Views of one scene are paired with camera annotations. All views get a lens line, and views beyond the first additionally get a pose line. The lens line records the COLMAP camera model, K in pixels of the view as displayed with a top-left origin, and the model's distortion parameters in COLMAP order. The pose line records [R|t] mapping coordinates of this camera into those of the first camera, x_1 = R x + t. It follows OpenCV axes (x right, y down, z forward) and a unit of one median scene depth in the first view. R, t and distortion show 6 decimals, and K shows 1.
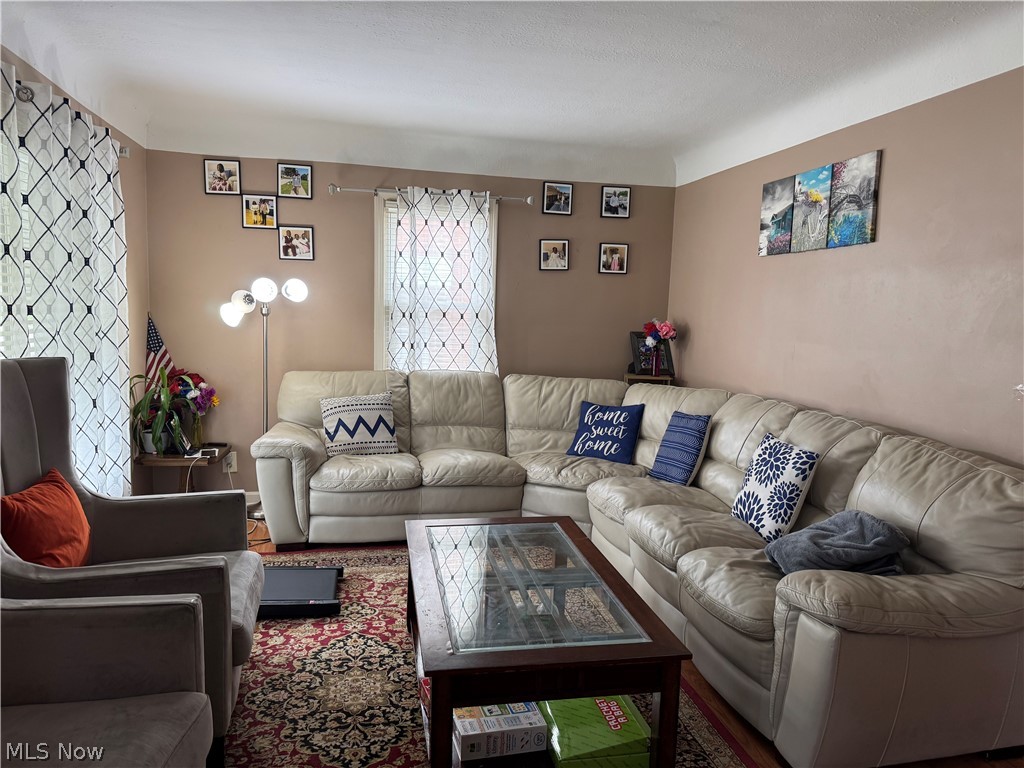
lens RADIAL K [[715.0, 0, 515.0], [0, 715.0, 385.8], [0, 0, 1]] dist [0.144534, -0.248585]
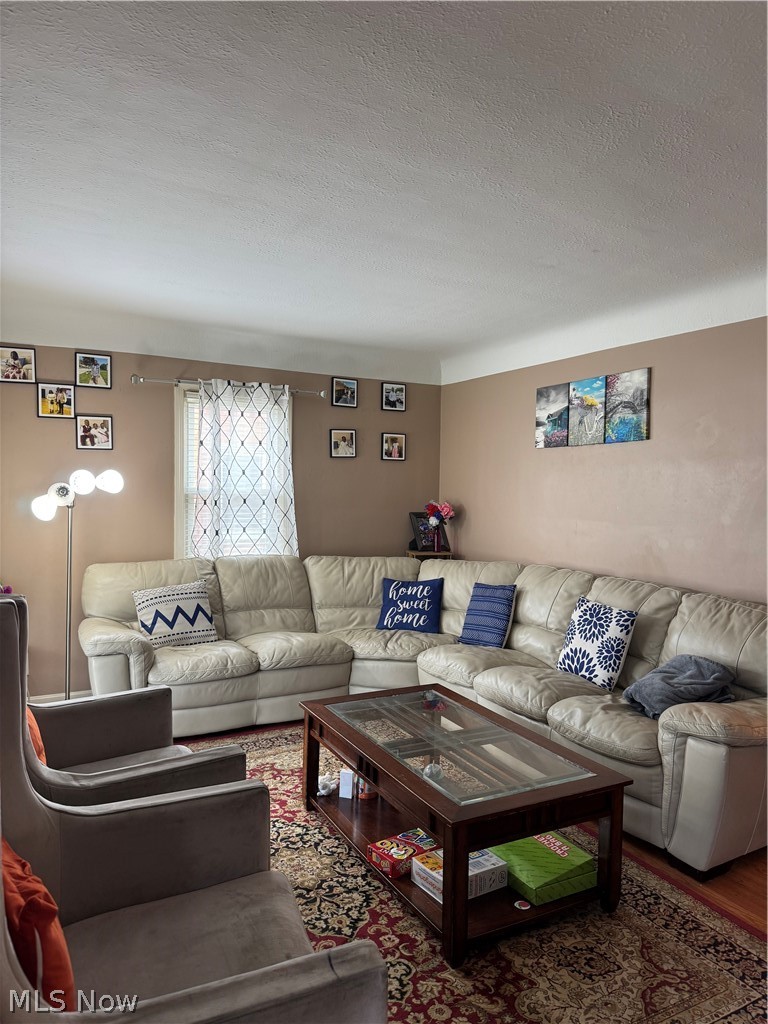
lens RADIAL K [[715.0, 0, 384.0], [0, 715.0, 512.0], [0, 0, 1]] dist [0.144534, -0.248585]
pose [[0.957708, -0.026730, 0.286497, -0.238756], [0.046275, 0.997024, -0.061667, -0.013190], [-0.283996, 0.072316, 0.956094, -0.044164]]
